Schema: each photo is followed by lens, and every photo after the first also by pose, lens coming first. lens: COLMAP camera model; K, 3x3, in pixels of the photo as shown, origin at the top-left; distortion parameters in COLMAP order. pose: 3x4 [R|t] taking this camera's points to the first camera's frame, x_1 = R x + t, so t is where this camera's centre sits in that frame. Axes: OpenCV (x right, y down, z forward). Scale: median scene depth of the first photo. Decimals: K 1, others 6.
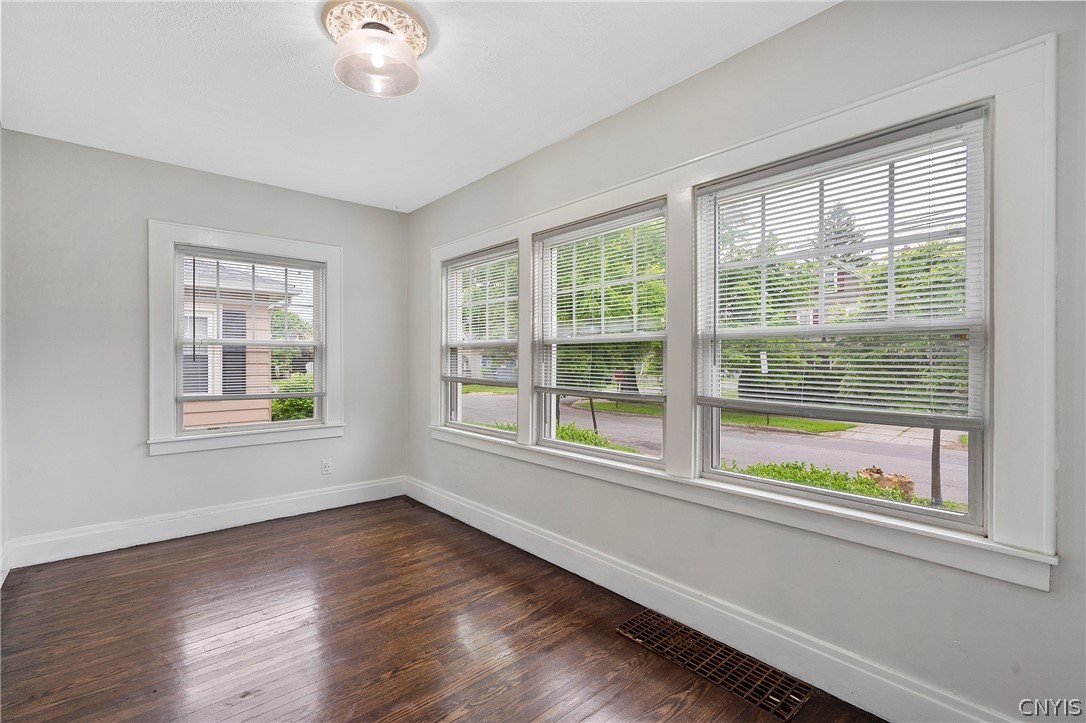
lens RADIAL K [[492.7, 0, 543.0], [0, 492.7, 361.5], [0, 0, 1]] dist [0.000841, 0.000299]
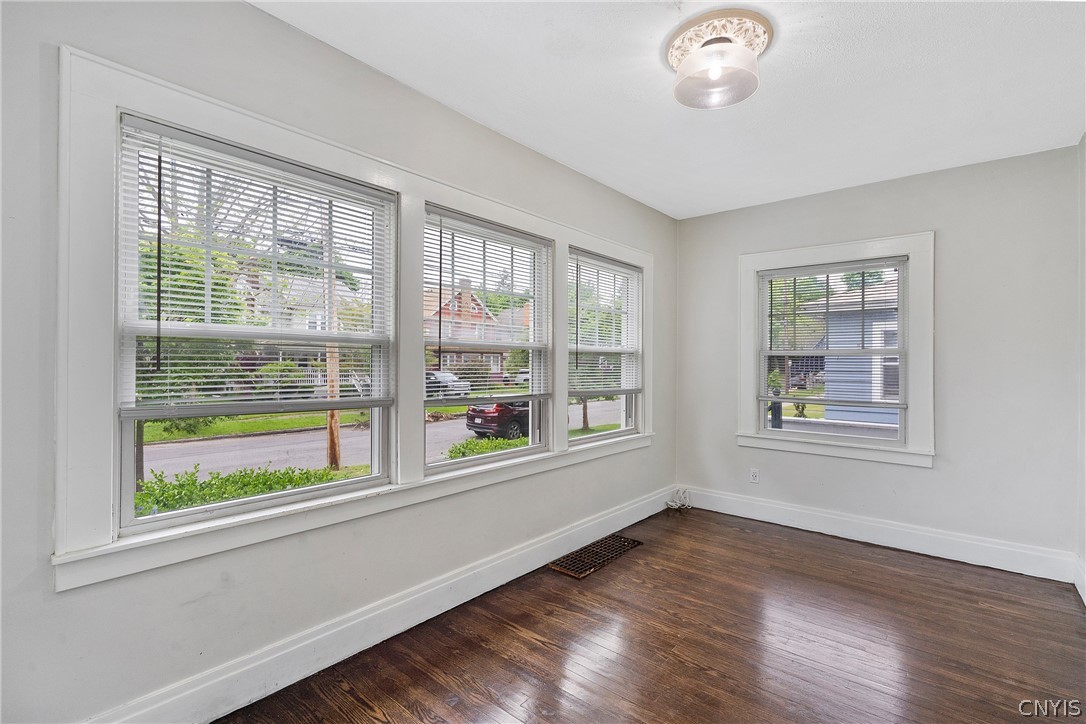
lens RADIAL K [[492.7, 0, 543.0], [0, 492.7, 362.0], [0, 0, 1]] dist [0.000841, 0.000299]
pose [[-0.144883, 0.007409, 0.989421, -0.980656], [0.005471, 0.999963, -0.006686, -0.002558], [-0.989434, 0.004444, -0.144918, 1.139688]]
